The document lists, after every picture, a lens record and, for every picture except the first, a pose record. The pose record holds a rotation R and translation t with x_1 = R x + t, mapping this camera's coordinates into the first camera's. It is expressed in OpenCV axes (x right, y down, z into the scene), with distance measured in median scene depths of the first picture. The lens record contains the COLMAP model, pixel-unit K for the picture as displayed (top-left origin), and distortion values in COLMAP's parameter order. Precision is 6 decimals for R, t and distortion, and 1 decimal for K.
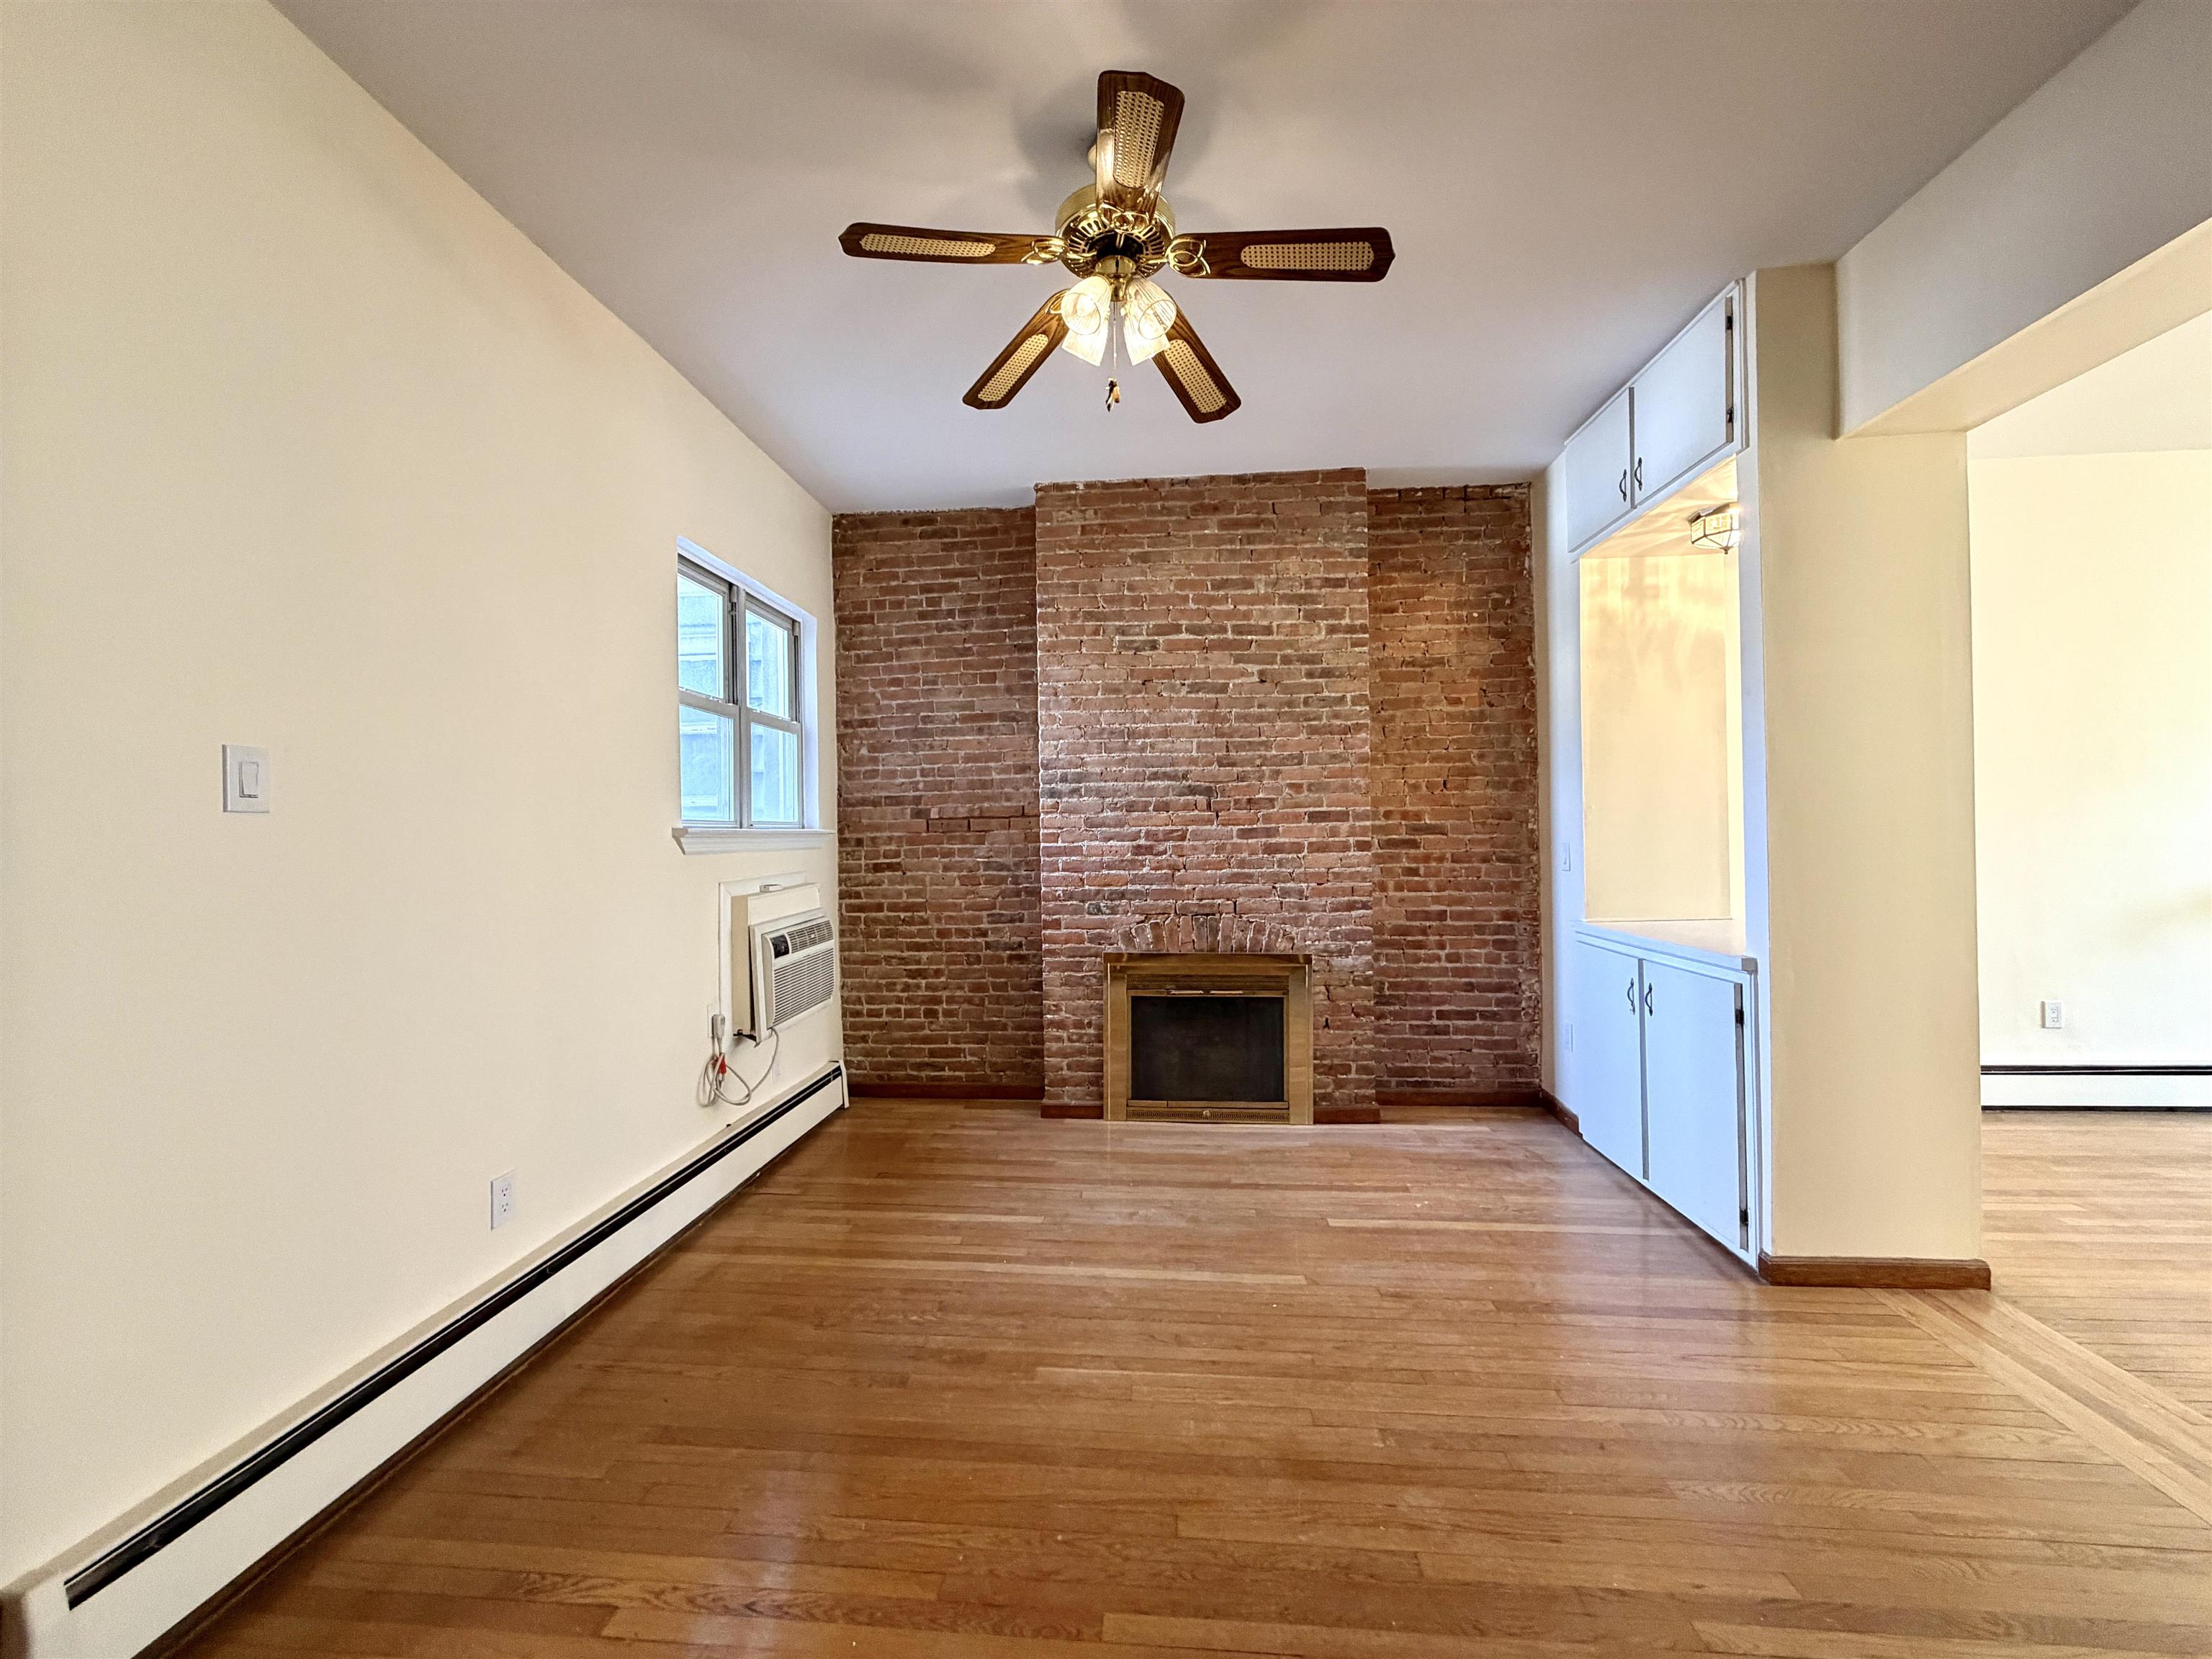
lens RADIAL K [[877.6, 0, 1114.4], [0, 877.6, 836.8], [0, 0, 1]] dist [-0.000671, -0.000078]
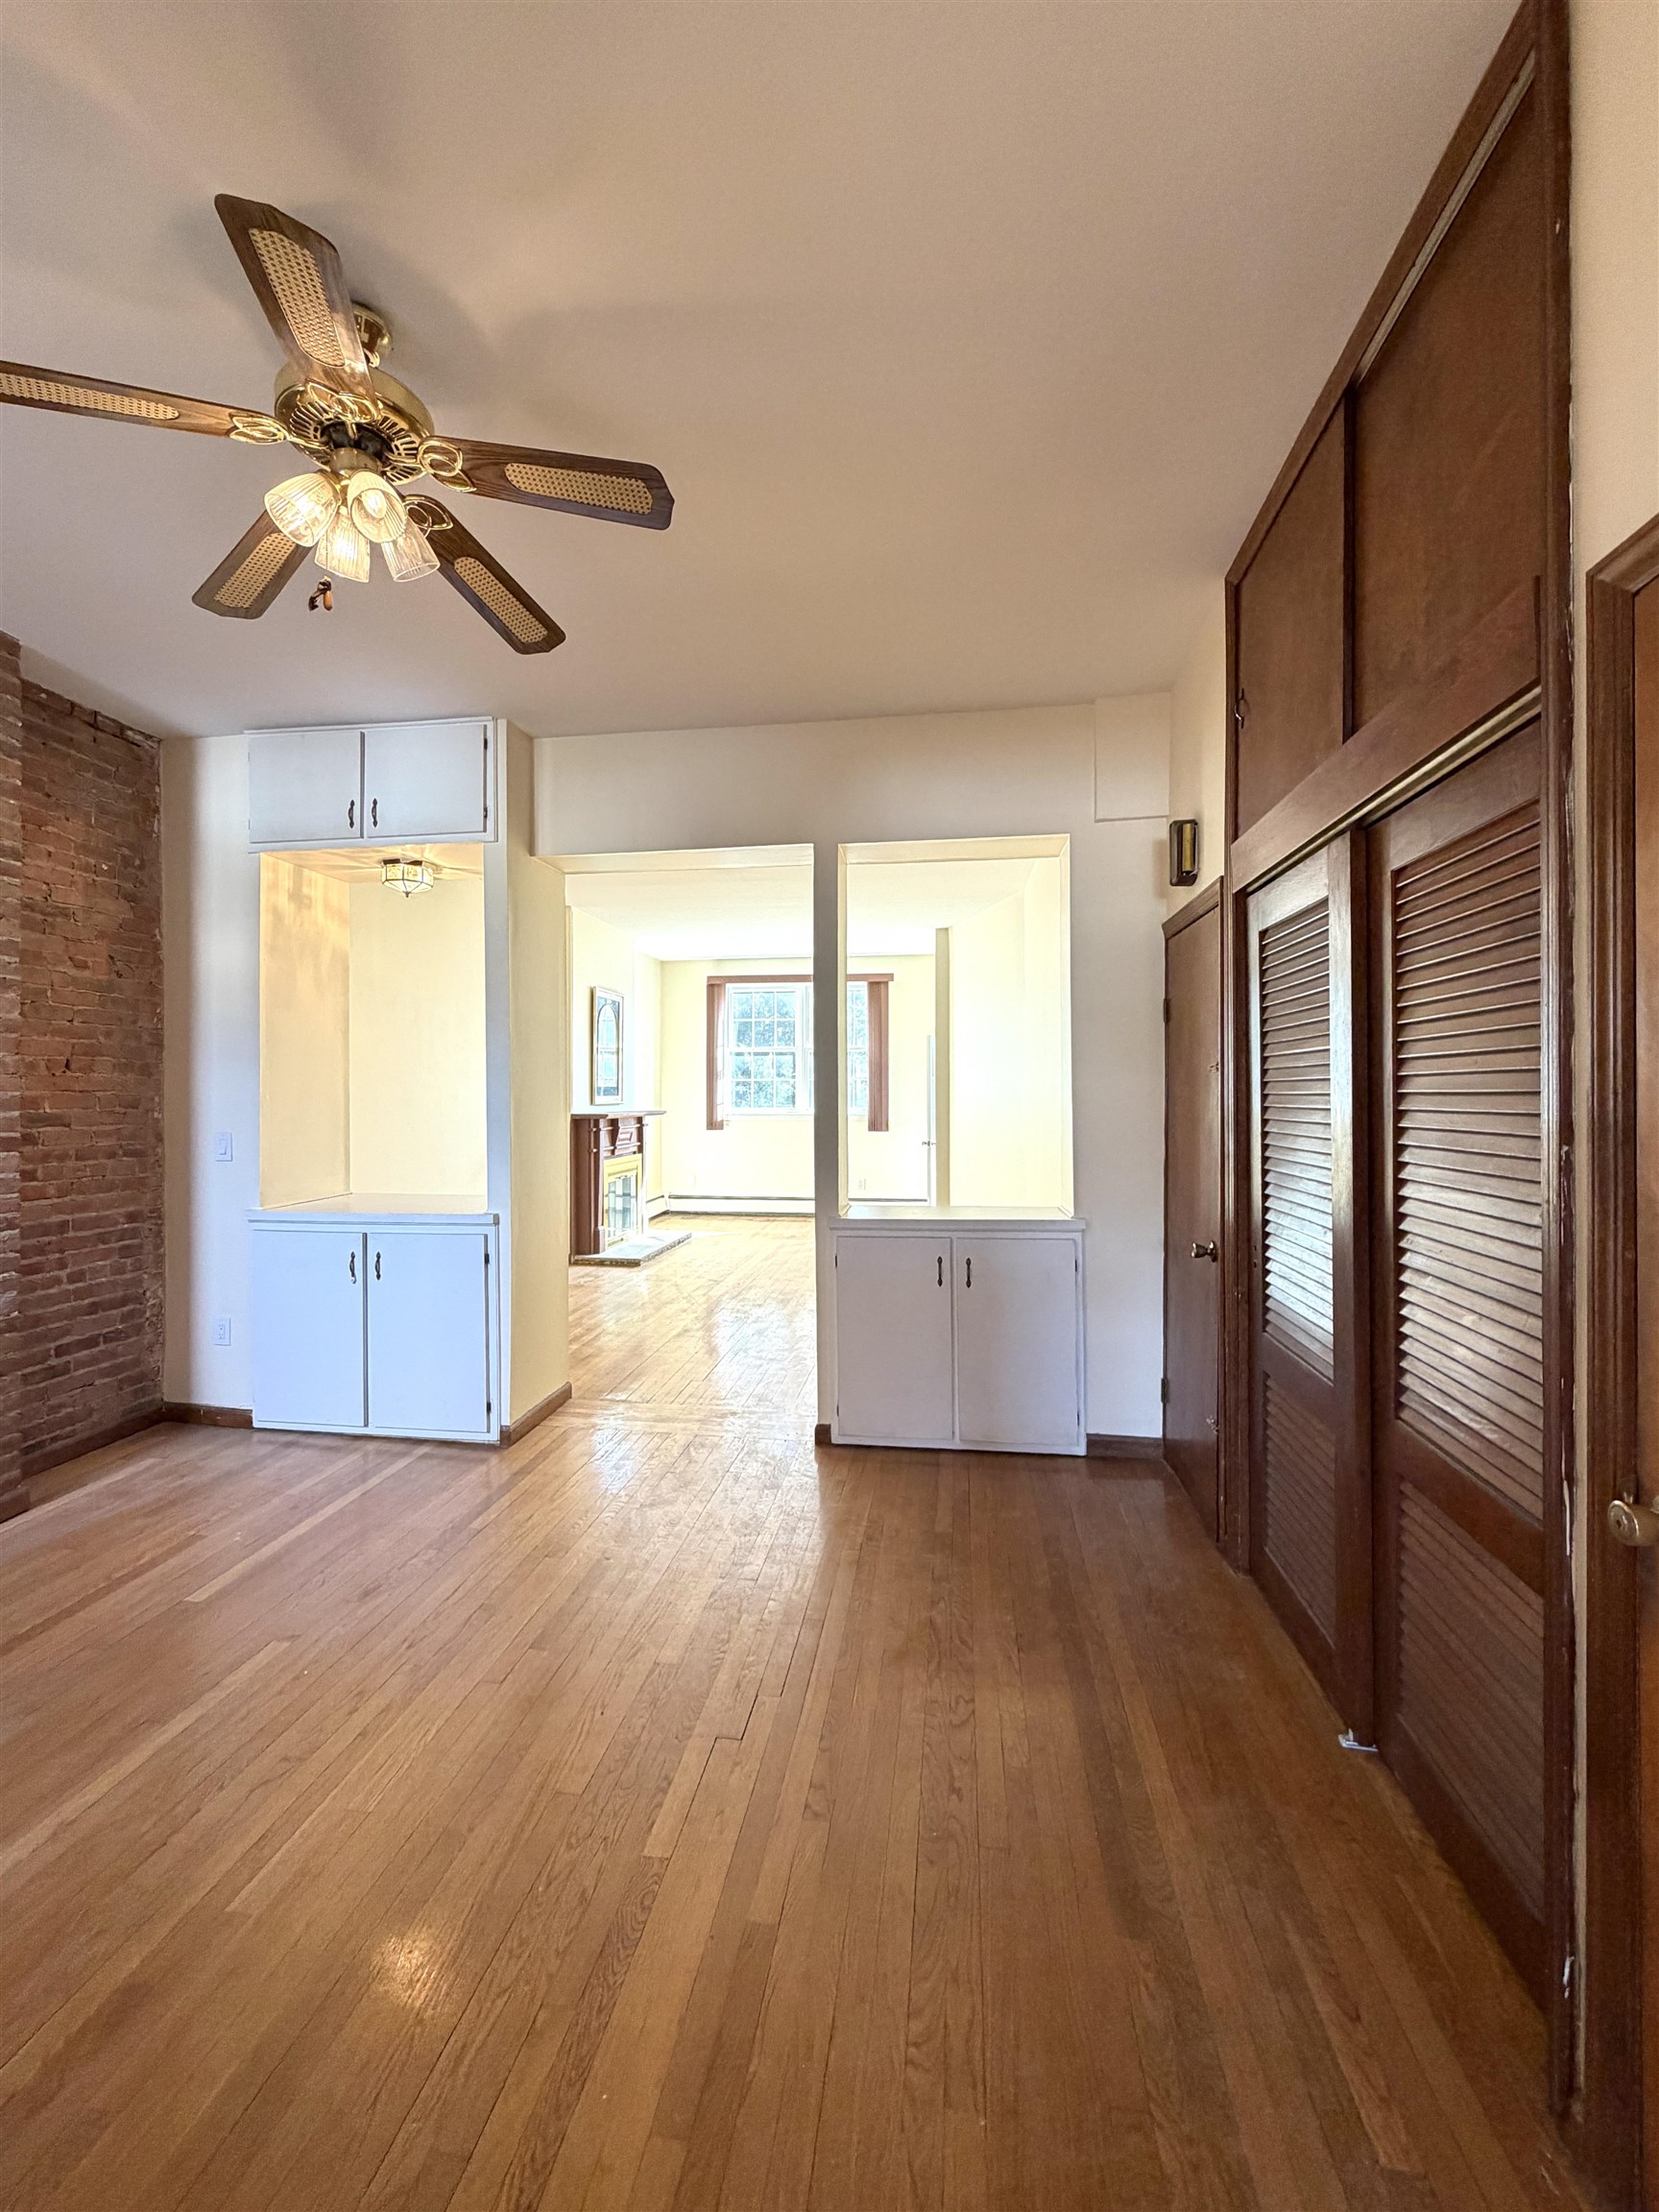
lens RADIAL K [[882.2, 0, 827.8], [0, 882.2, 1099.9], [0, 0, 1]] dist [-0.001486, -0.000246]
pose [[0.081669, 0.008845, 0.996620, -0.379170], [0.007030, 0.999931, -0.009450, -0.014558], [-0.996635, 0.007778, 0.081601, 0.233481]]
